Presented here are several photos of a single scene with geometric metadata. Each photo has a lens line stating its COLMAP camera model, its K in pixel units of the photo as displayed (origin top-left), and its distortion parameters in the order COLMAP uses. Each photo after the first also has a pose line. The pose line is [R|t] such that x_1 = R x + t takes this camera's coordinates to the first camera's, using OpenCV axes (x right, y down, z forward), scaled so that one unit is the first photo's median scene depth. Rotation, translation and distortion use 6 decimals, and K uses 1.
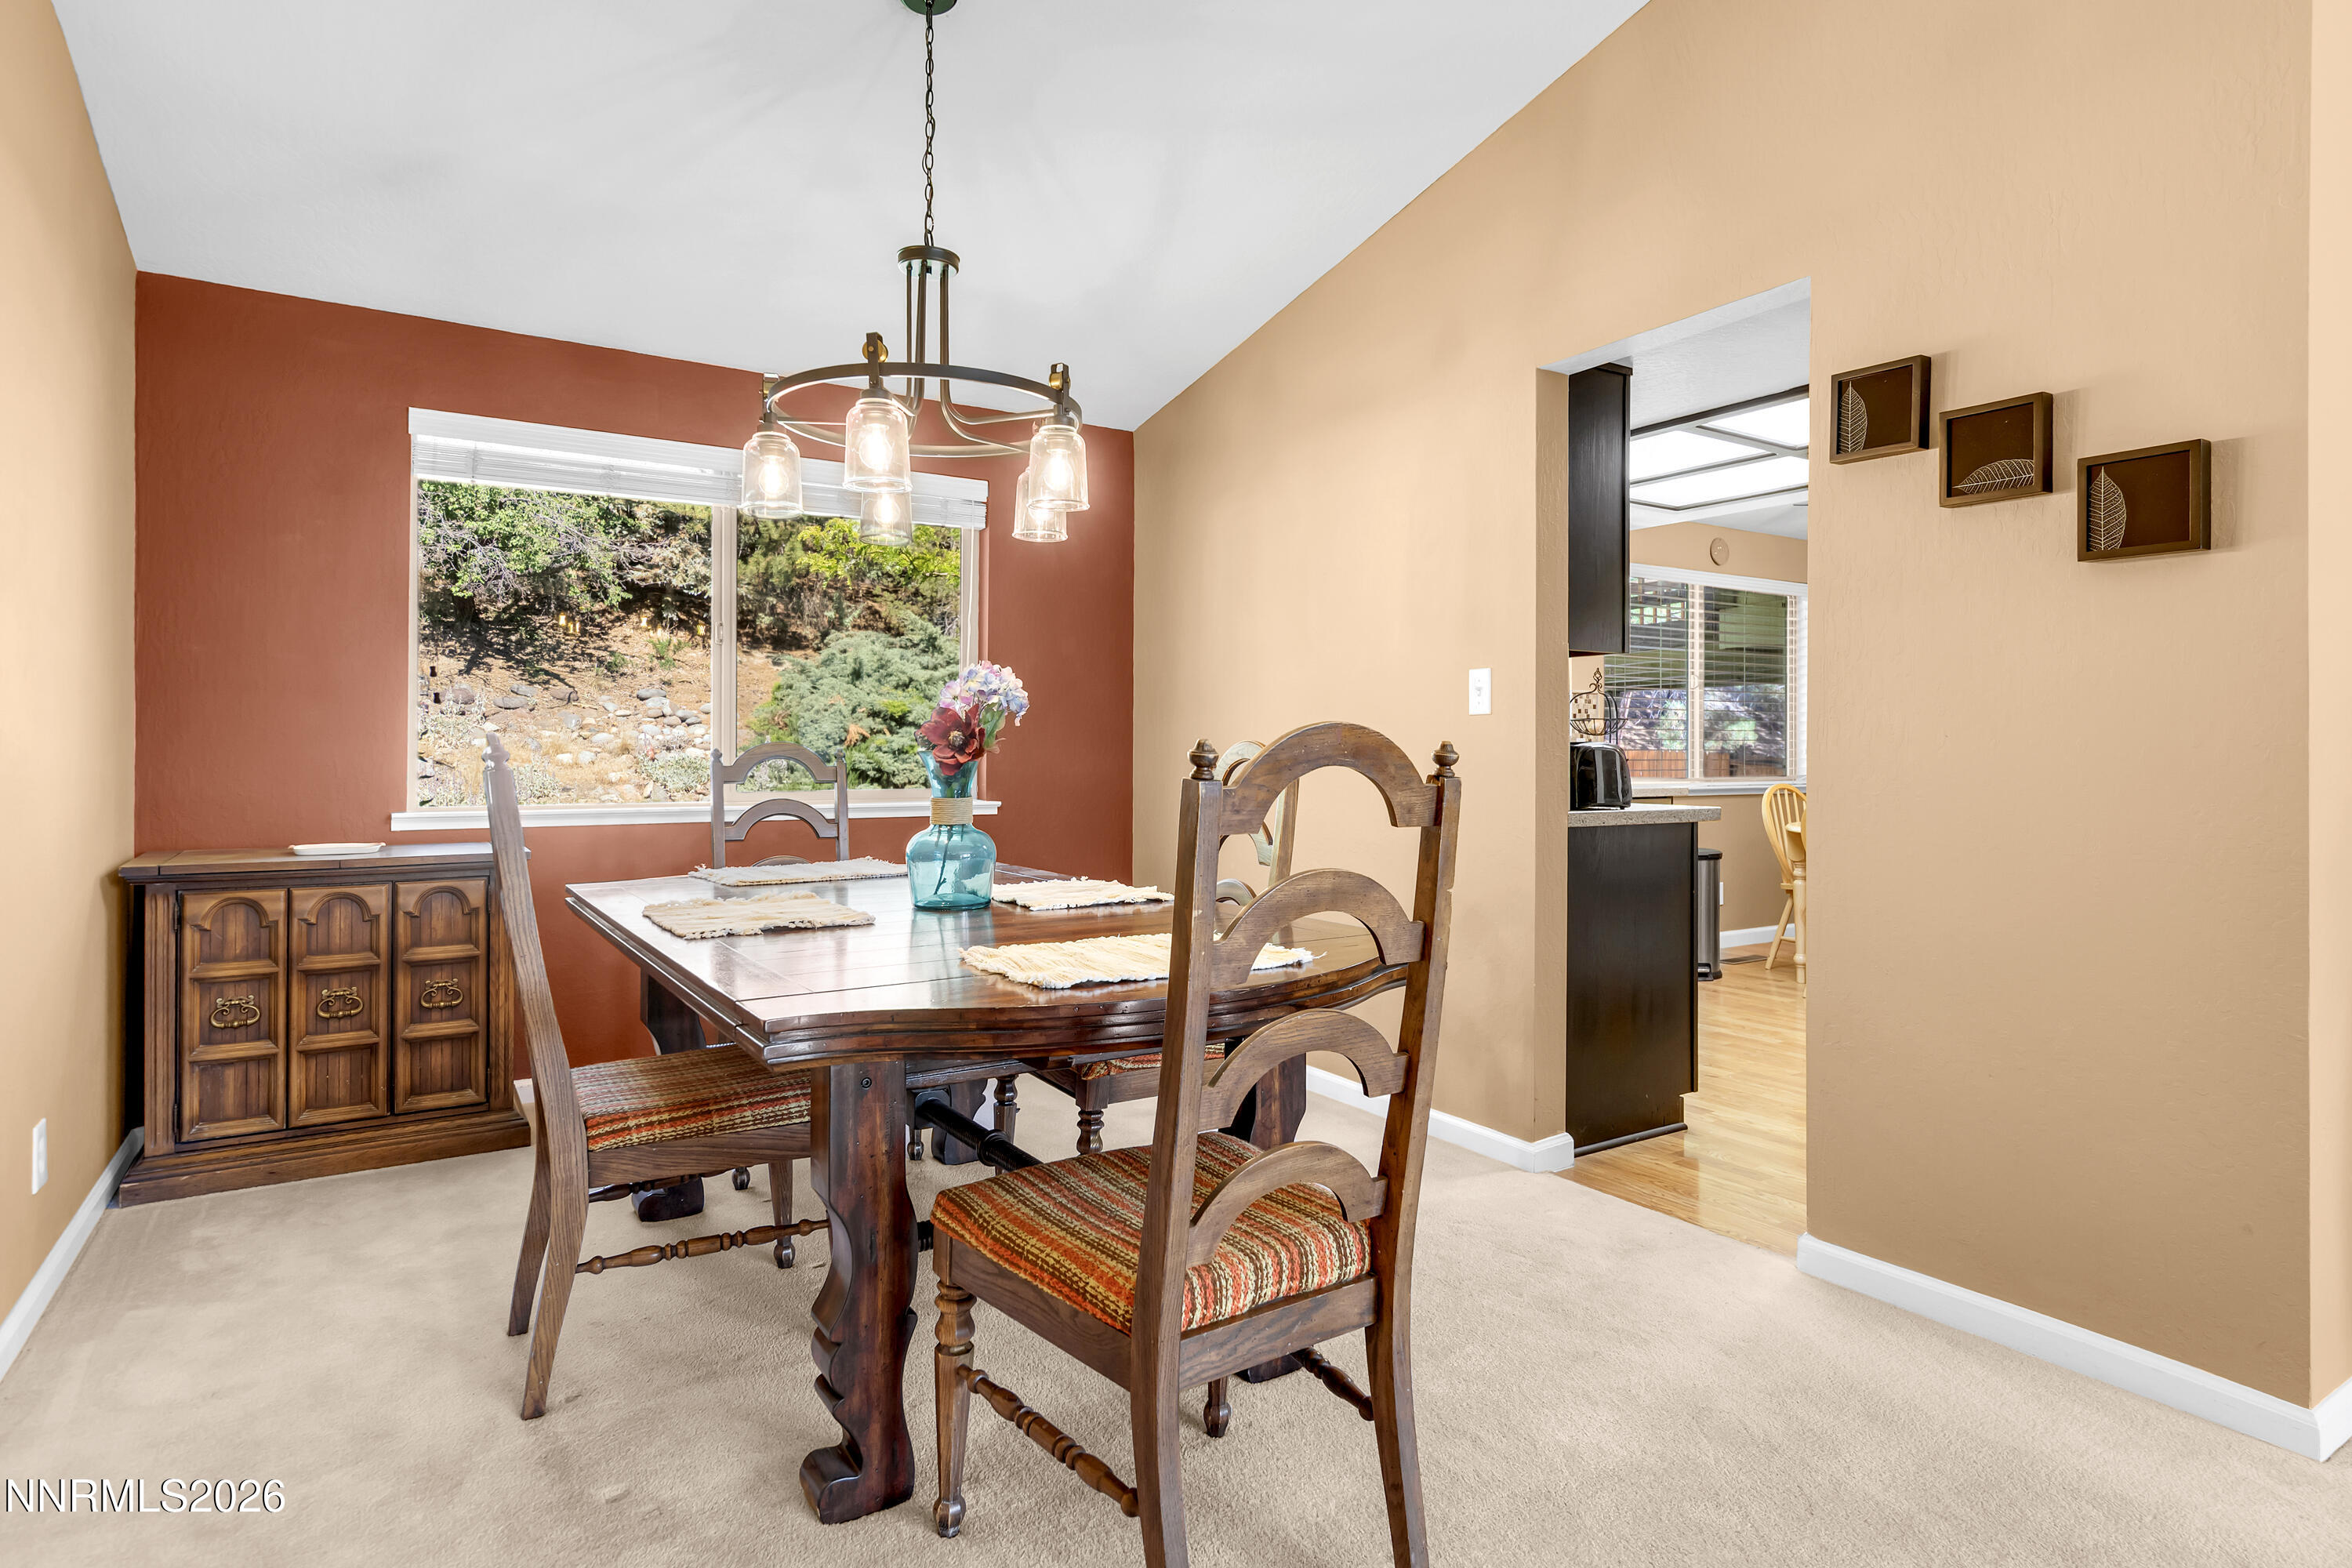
lens RADIAL K [[1234.5, 0, 1171.2], [0, 1234.5, 750.9], [0, 0, 1]] dist [-0.000232, -0.000028]
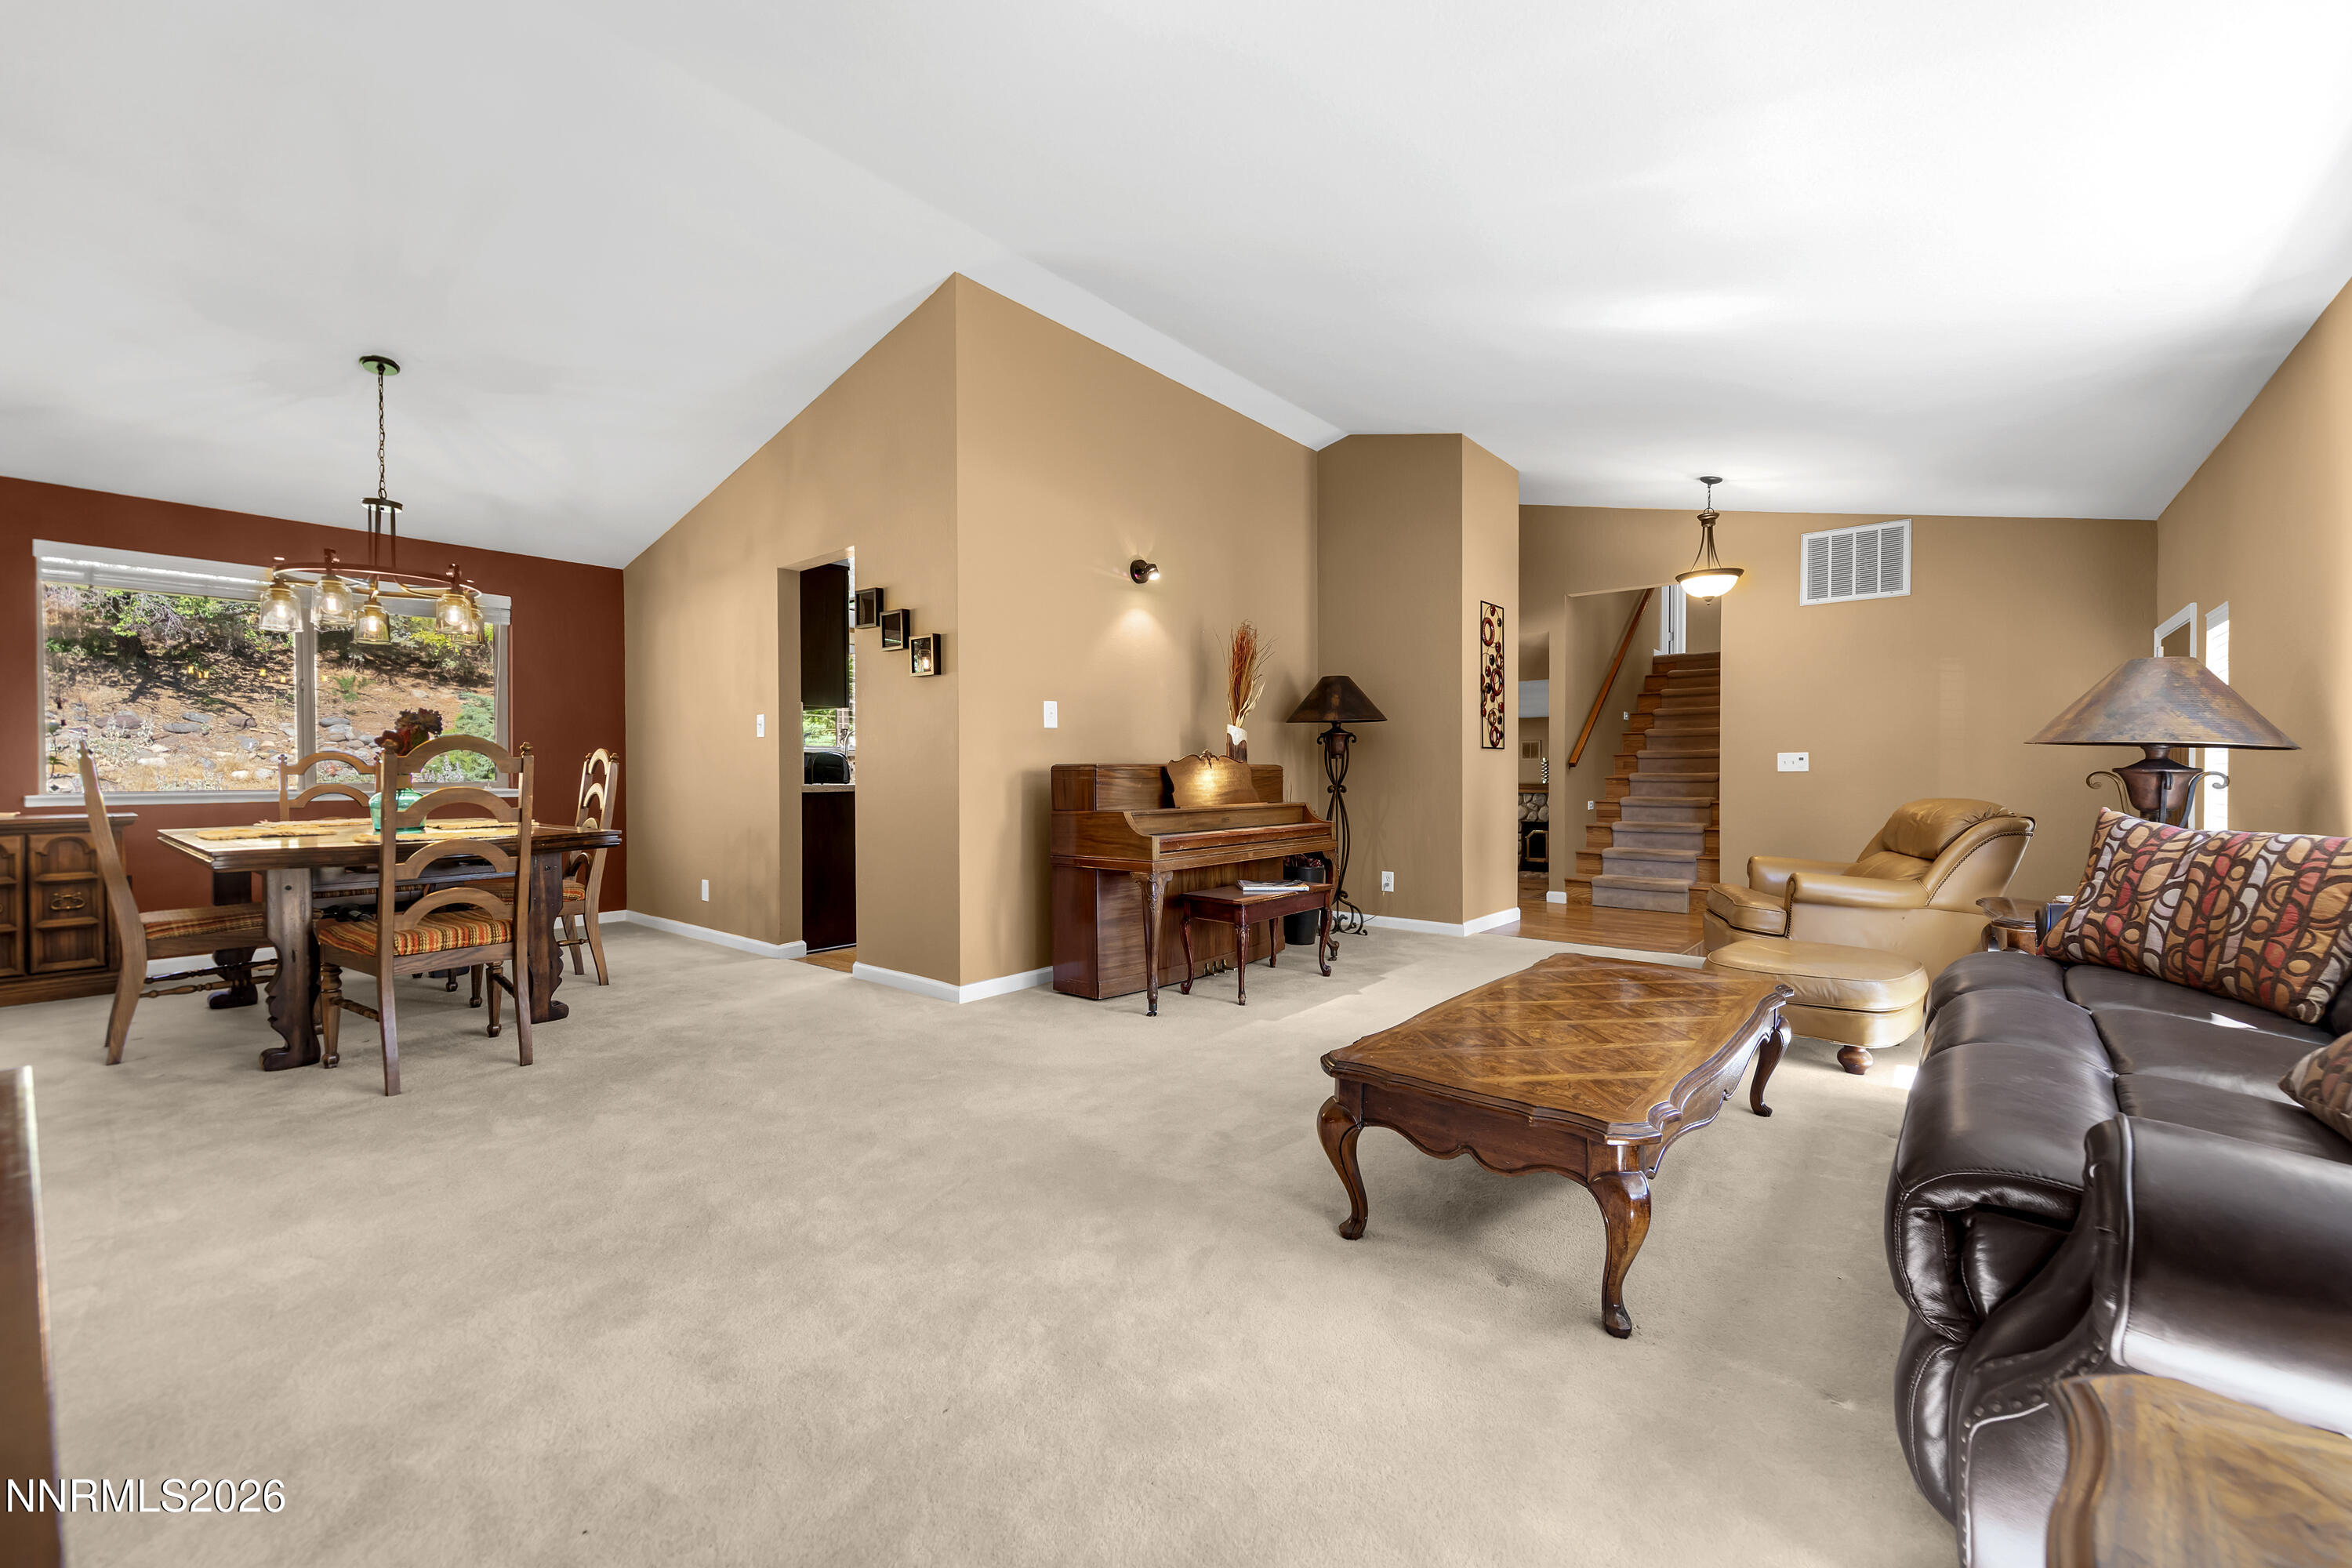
lens RADIAL K [[942.7, 0, 1234.9], [0, 942.7, 787.3], [0, 0, 1]] dist [0.000468, -0.000042]
pose [[0.945267, -0.010125, 0.326141, 0.421867], [0.004796, 0.999842, 0.017139, 0.025702], [-0.326263, -0.014637, 0.945166, -0.622176]]
